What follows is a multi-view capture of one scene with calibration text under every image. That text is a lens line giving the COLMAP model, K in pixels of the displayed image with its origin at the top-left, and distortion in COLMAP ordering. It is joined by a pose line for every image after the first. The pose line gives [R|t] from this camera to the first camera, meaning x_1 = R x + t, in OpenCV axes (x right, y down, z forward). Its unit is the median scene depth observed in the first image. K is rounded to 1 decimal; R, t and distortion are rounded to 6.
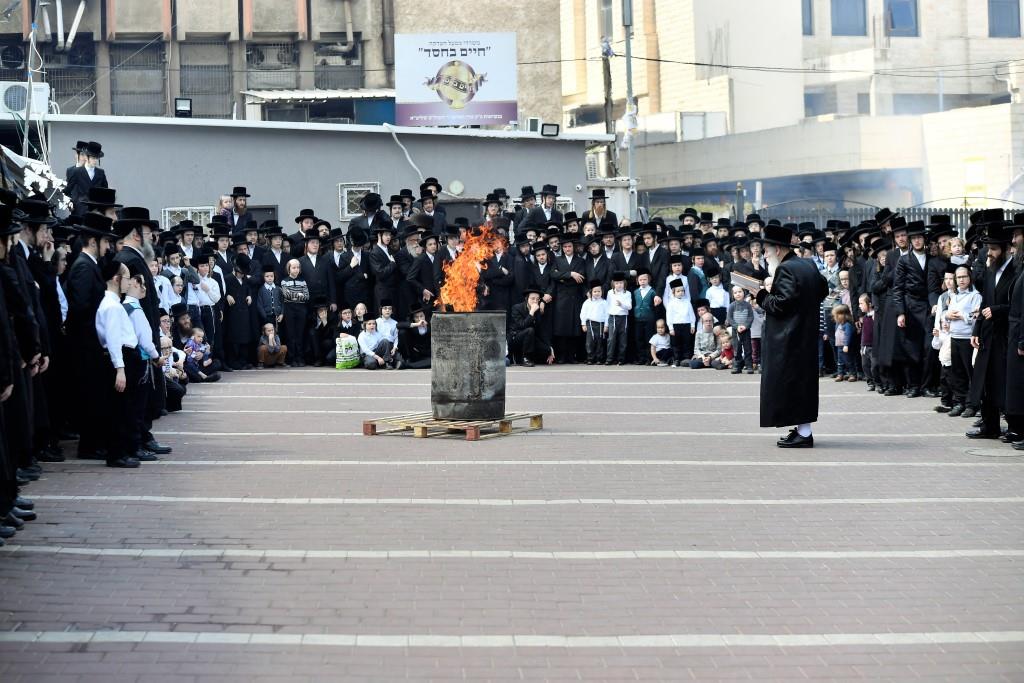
lens RADIAL K [[2554.3, 0, 506.7], [0, 2554.3, 344.9], [0, 0, 1]] dist [0.541162, 0.000000]
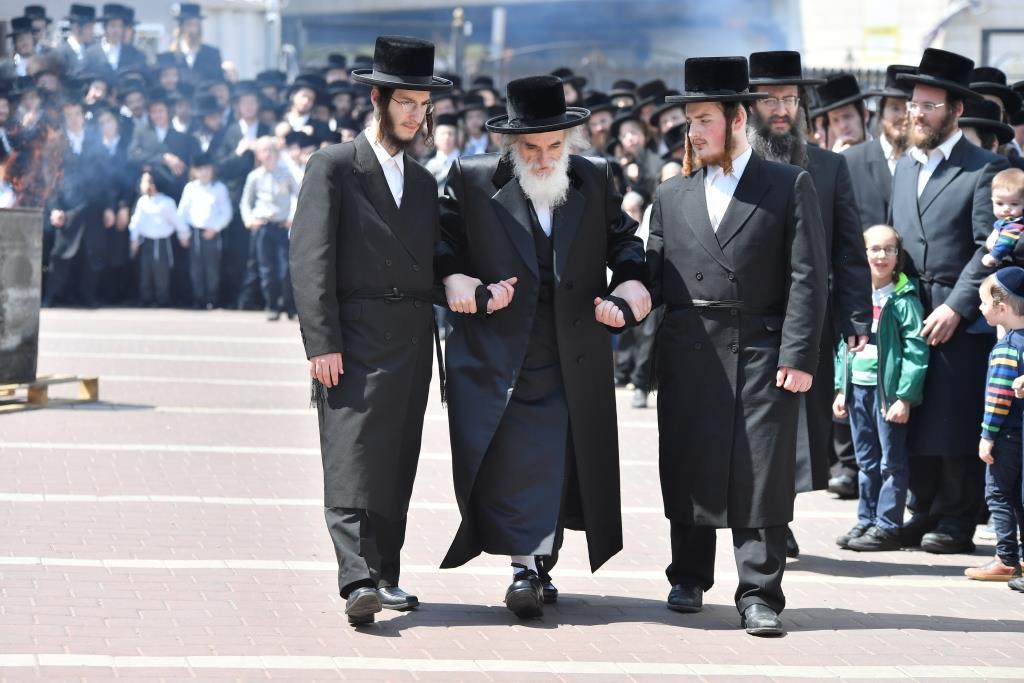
lens RADIAL K [[4802.0, 0, 511.6], [0, 4802.0, 345.5], [0, 0, 1]] dist [0.654013, 0.000000]
pose [[0.995029, 0.027352, 0.095761, 0.001778], [-0.028220, 0.999572, 0.007716, 0.010282], [-0.095509, -0.010380, 0.995374, -0.227005]]
